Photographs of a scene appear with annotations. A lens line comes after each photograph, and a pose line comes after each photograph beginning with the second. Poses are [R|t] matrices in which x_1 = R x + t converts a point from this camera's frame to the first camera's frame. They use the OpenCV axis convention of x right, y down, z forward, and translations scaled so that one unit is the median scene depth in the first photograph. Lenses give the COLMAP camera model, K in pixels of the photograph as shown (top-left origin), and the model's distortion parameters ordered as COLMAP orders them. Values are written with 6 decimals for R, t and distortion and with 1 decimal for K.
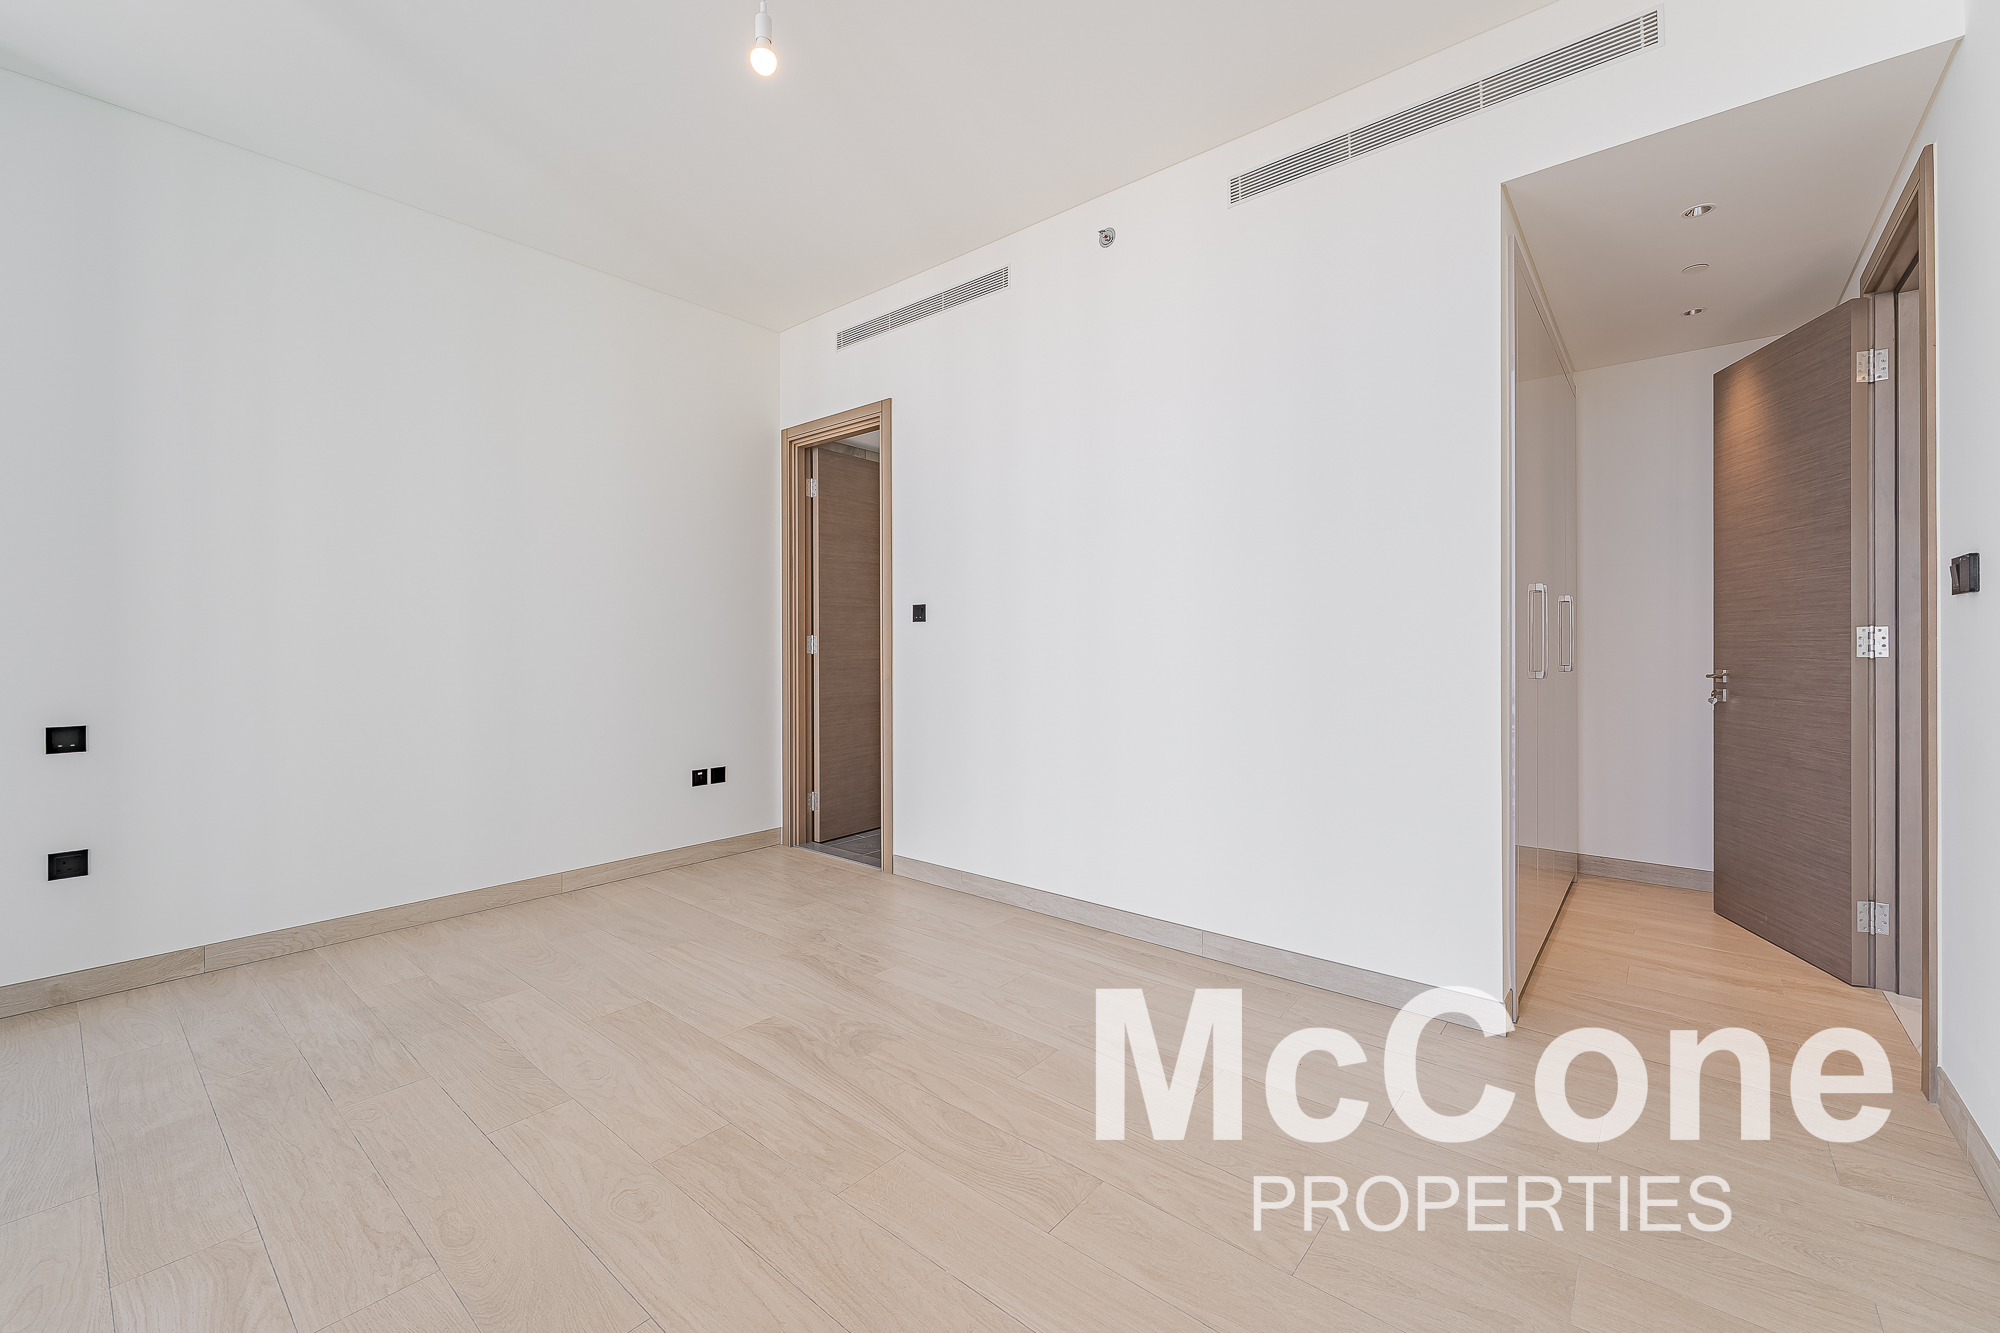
lens RADIAL K [[811.2, 0, 1002.1], [0, 811.2, 649.7], [0, 0, 1]] dist [0.001435, -0.000267]
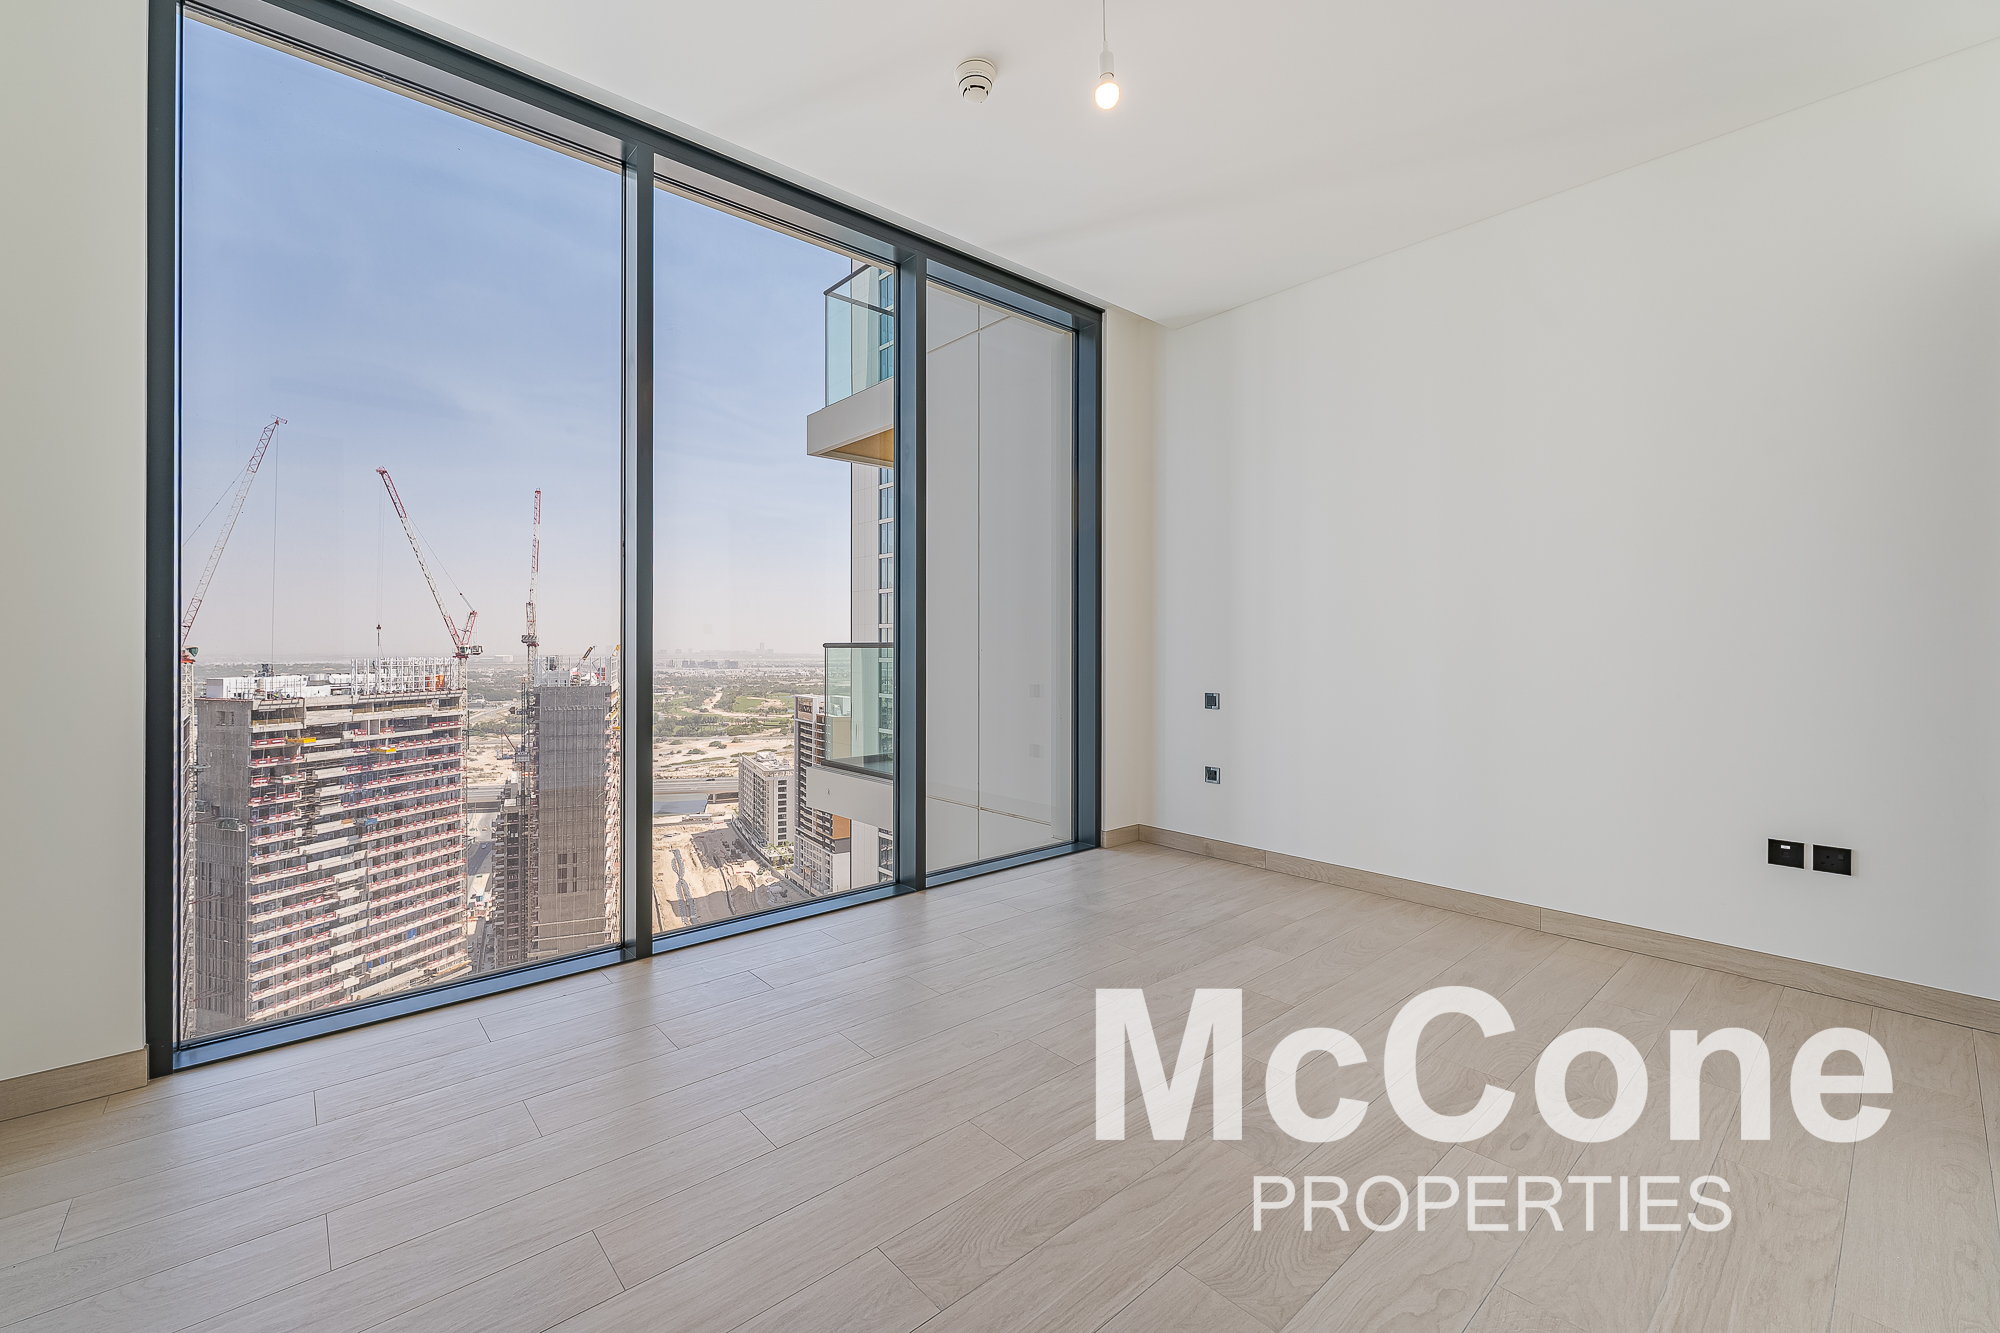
lens RADIAL K [[811.2, 0, 956.1], [0, 811.2, 649.0], [0, 0, 1]] dist [0.001435, -0.000267]
pose [[-0.176472, 0.005609, -0.984290, 0.533210], [-0.004399, 0.999969, 0.006487, -0.007044], [0.984296, 0.005475, -0.176441, 0.671112]]
